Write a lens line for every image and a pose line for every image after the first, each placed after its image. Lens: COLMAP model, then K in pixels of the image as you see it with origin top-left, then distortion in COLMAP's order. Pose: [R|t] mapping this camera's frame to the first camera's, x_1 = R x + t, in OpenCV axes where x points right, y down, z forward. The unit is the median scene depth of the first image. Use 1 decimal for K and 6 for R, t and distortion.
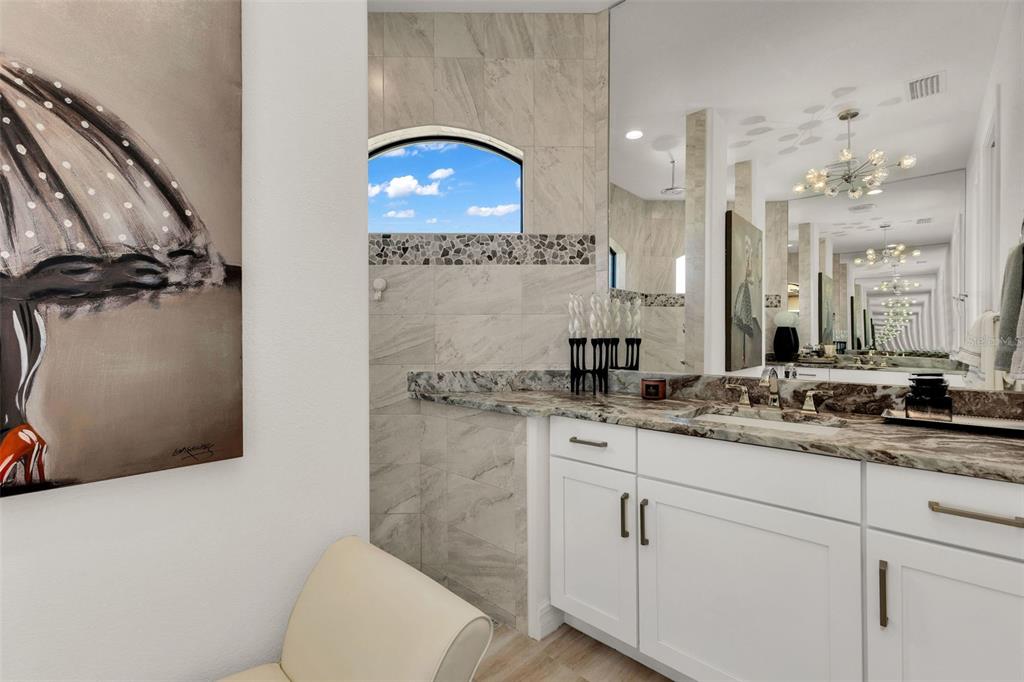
lens RADIAL K [[453.7, 0, 512.0], [0, 453.7, 341.0], [0, 0, 1]] dist [0.001020, 0.000116]
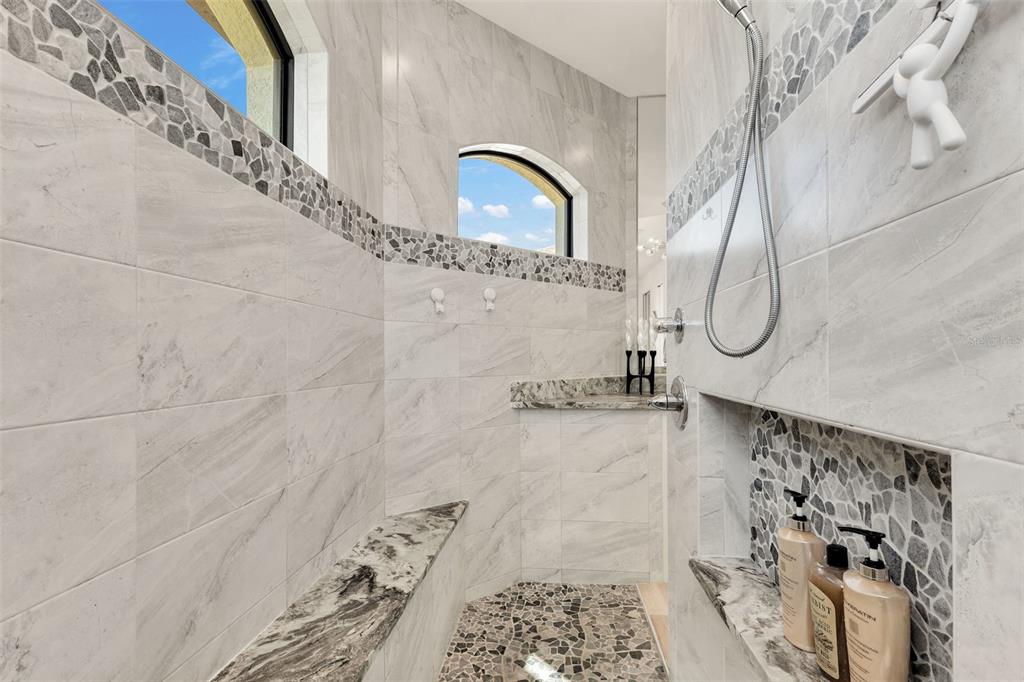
lens RADIAL K [[465.3, 0, 514.1], [0, 465.3, 354.2], [0, 0, 1]] dist [-0.000079, -0.000050]
pose [[0.783563, 0.002450, 0.621308, -0.871989], [0.005210, 0.999931, -0.010514, 0.015137], [-0.621291, 0.011476, 0.783496, 0.179284]]
